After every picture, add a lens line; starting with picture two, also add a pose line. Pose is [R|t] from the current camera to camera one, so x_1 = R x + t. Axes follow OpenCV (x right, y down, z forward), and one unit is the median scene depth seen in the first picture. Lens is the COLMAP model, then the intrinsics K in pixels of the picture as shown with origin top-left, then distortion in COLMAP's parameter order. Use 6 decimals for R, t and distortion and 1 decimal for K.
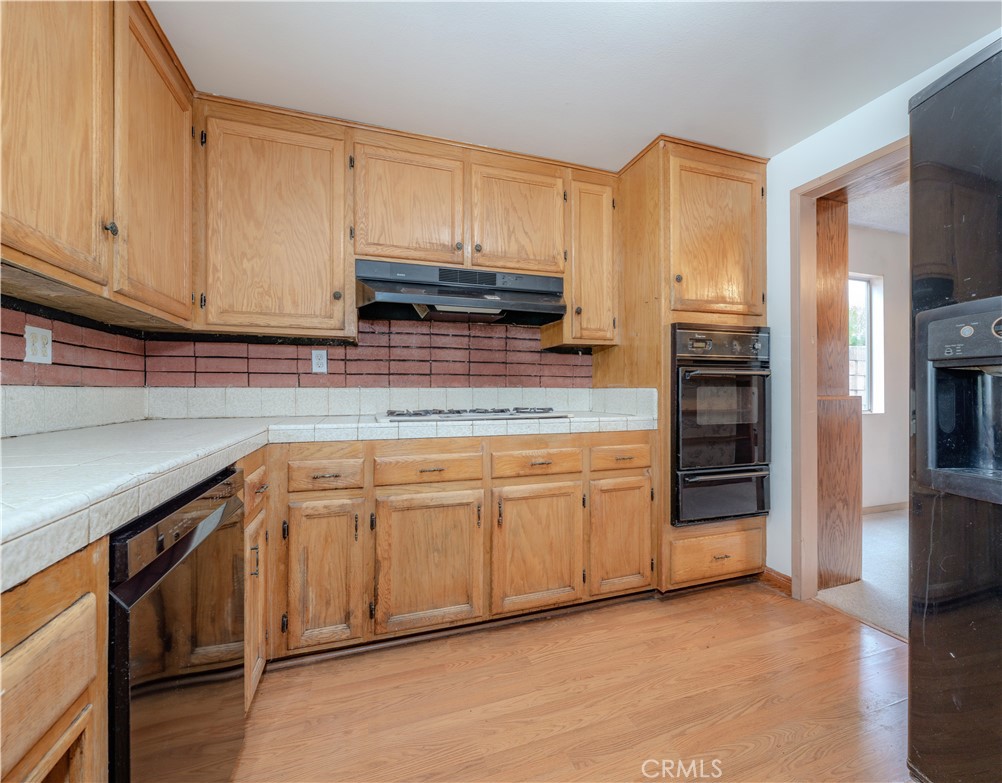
lens RADIAL K [[411.5, 0, 498.0], [0, 411.5, 389.7], [0, 0, 1]] dist [-0.001341, -0.001013]
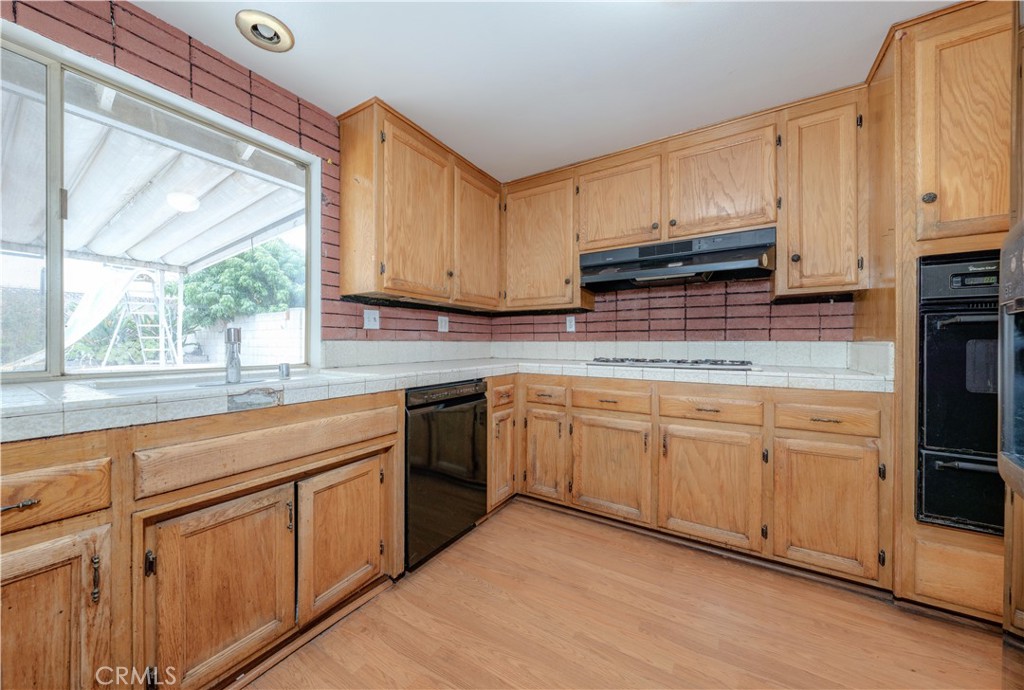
lens RADIAL K [[363.7, 0, 492.0], [0, 363.7, 344.0], [0, 0, 1]] dist [-0.009687, -0.000015]
pose [[0.612890, 0.003748, -0.790160, 0.496246], [-0.001809, 0.999993, 0.003340, 0.000154], [0.790166, -0.000618, 0.612892, -0.049961]]
